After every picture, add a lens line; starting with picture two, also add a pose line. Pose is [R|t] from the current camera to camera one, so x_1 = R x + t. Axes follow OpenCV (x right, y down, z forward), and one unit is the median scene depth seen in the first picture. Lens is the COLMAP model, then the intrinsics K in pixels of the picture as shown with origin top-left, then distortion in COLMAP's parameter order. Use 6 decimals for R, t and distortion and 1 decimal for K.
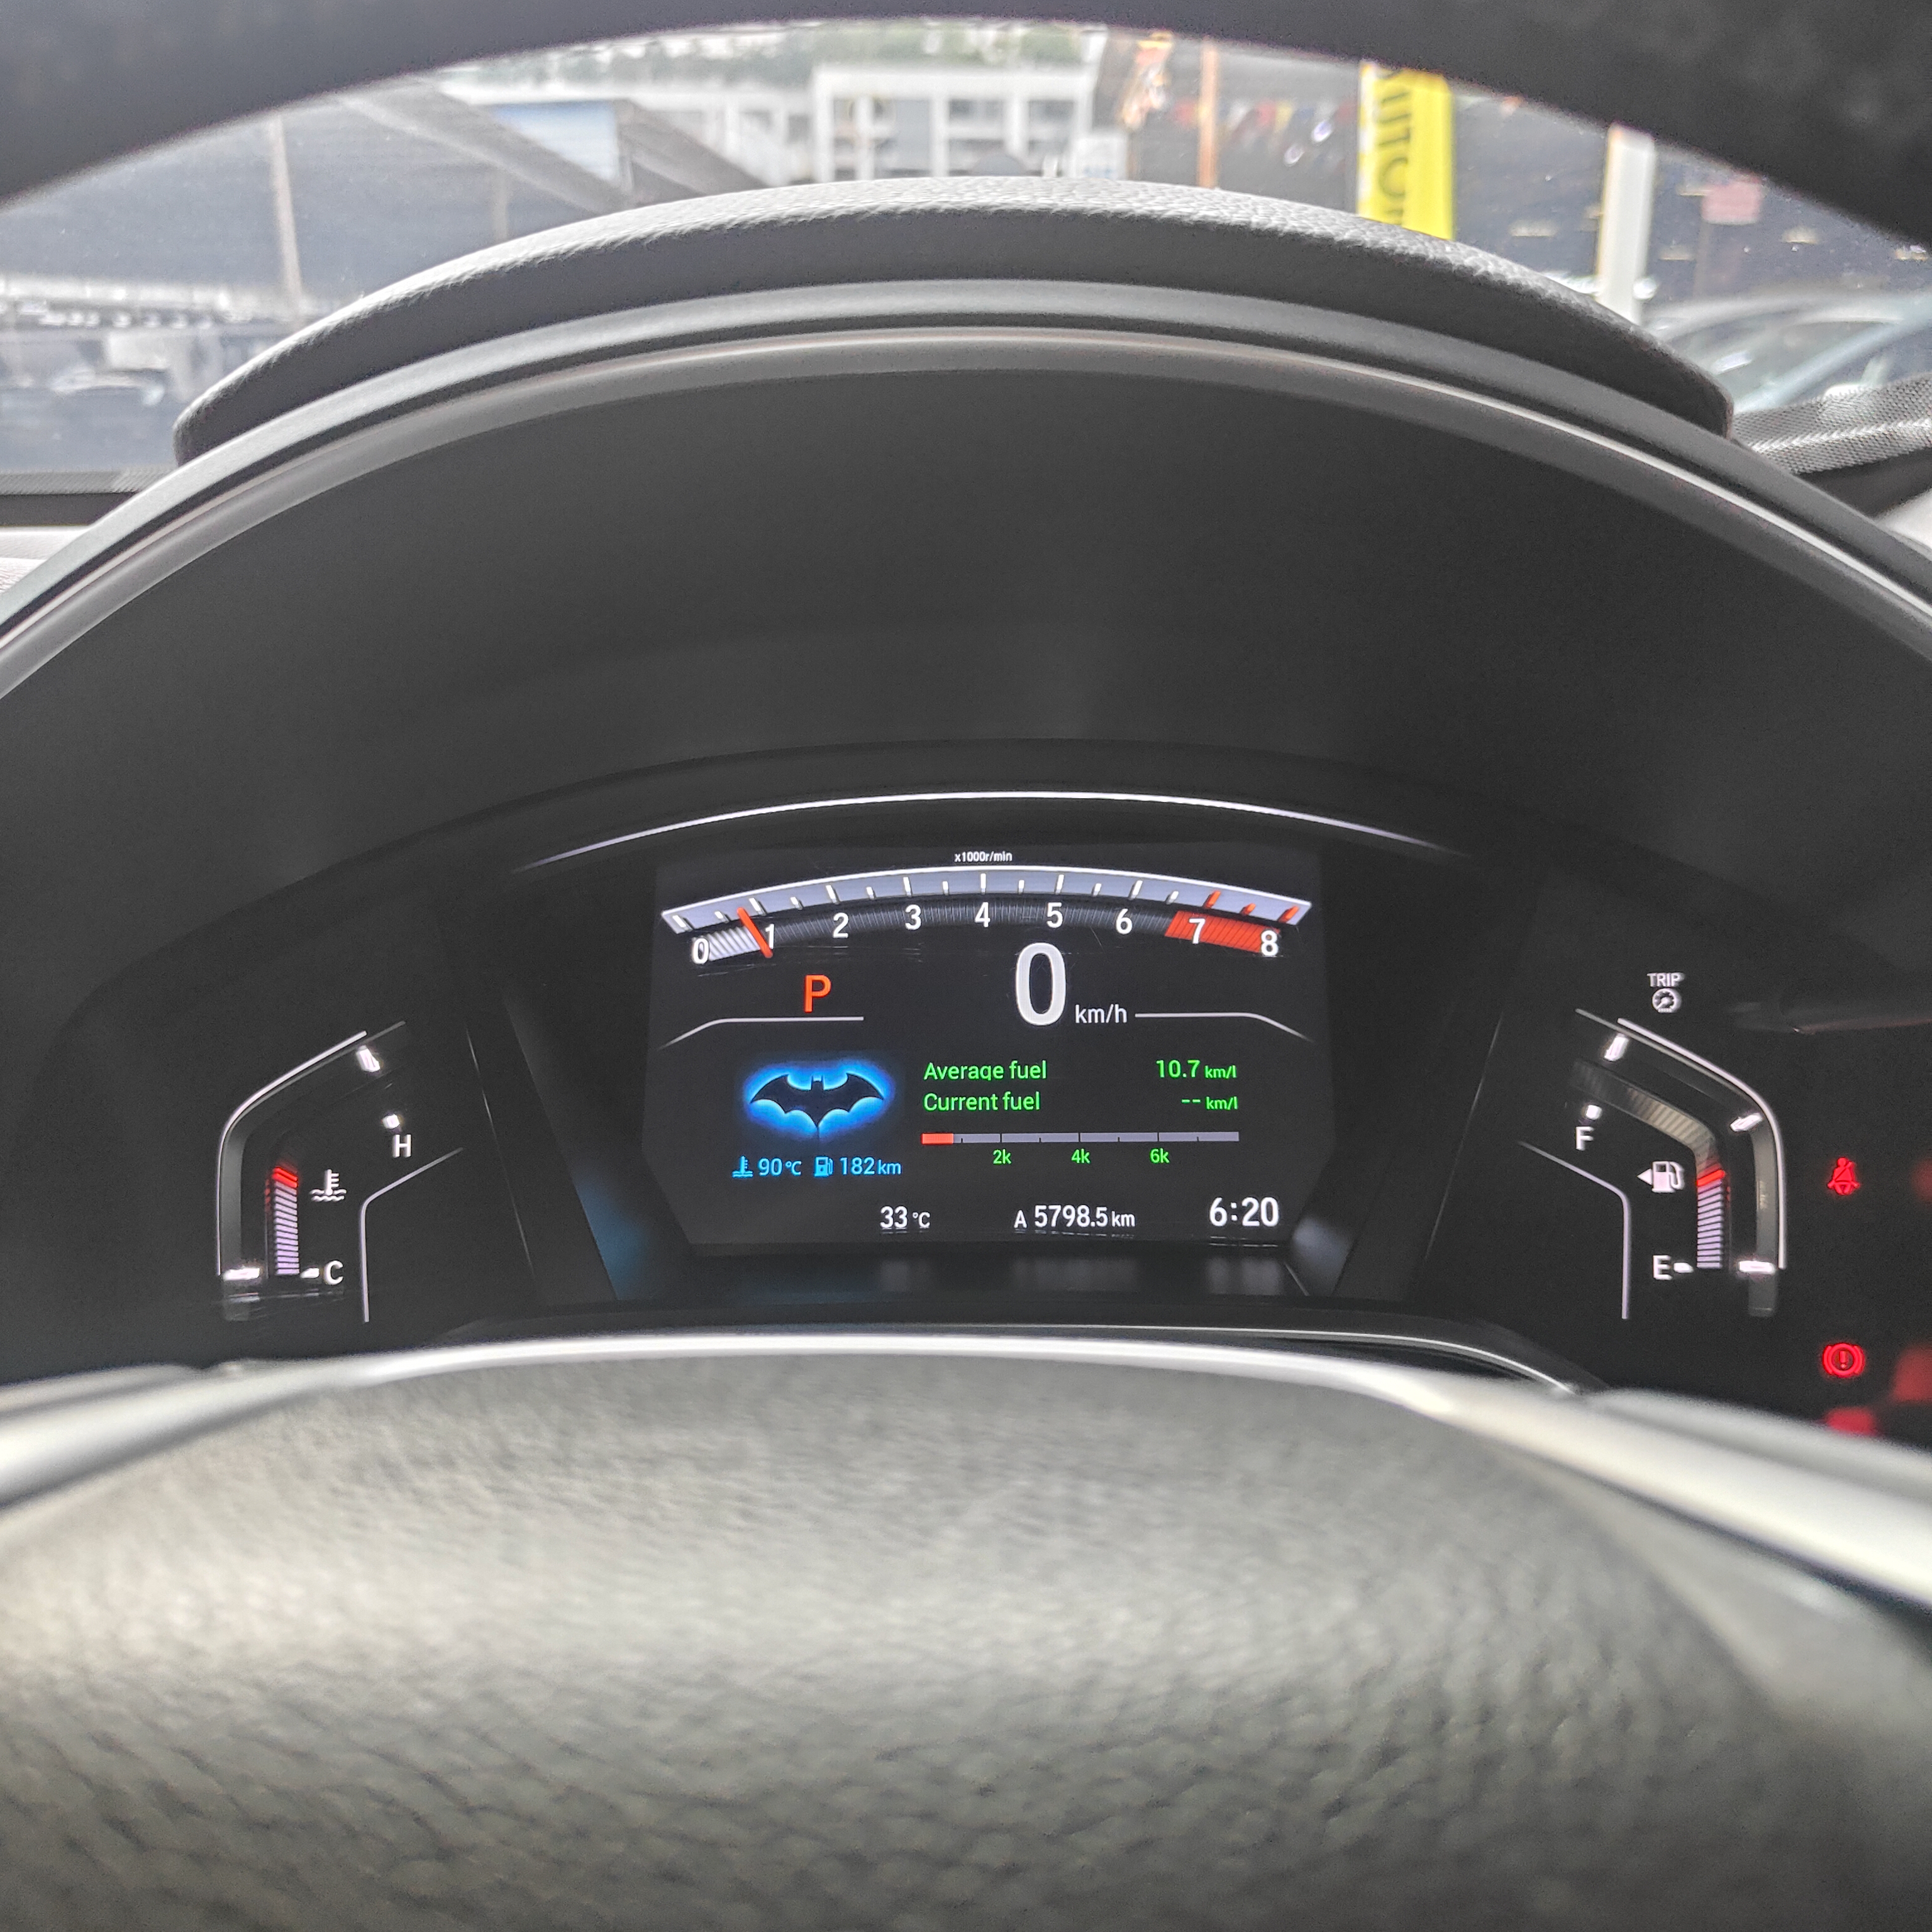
lens RADIAL K [[1809.5, 0, 968.8], [0, 1809.5, 949.4], [0, 0, 1]] dist [0.003333, -0.005595]
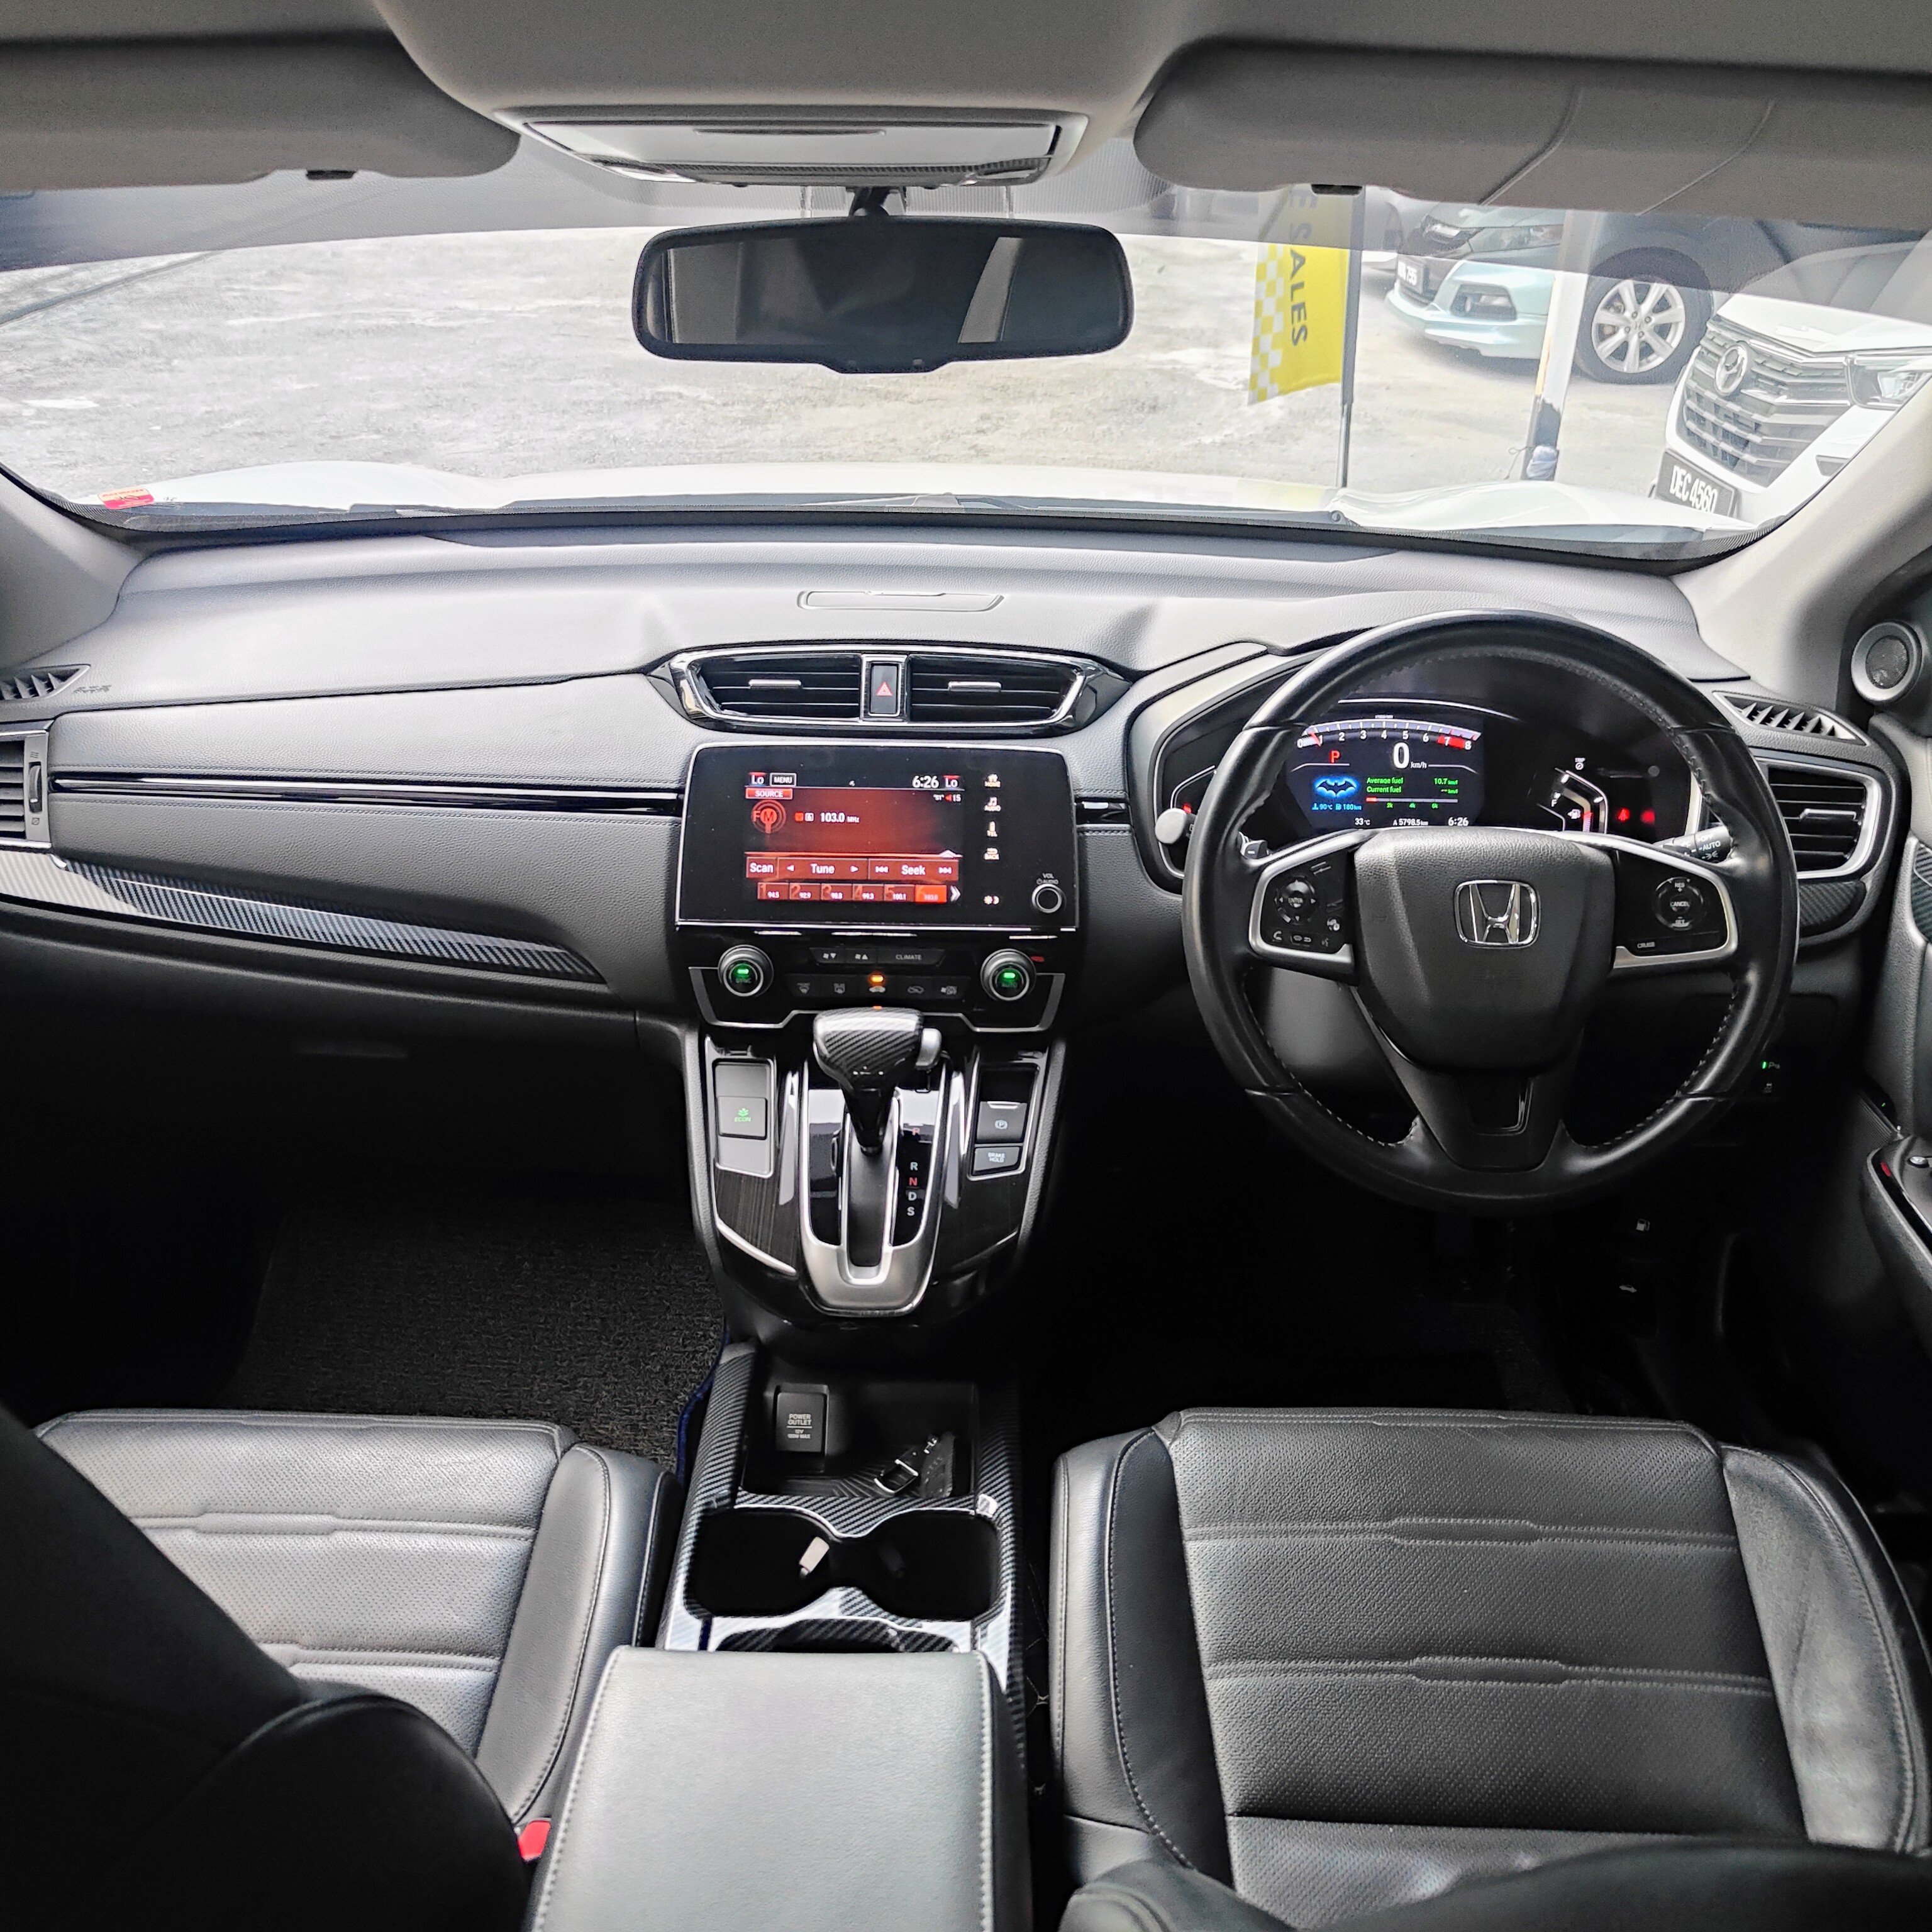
lens RADIAL K [[1827.8, 0, 966.0], [0, 1827.8, 966.0], [0, 0, 1]] dist [-0.001820, 0.010388]
pose [[0.999628, 0.021745, 0.016452, -0.849177], [-0.024319, 0.983876, 0.177194, -0.185825], [-0.012334, -0.177528, 0.984038, -2.521585]]
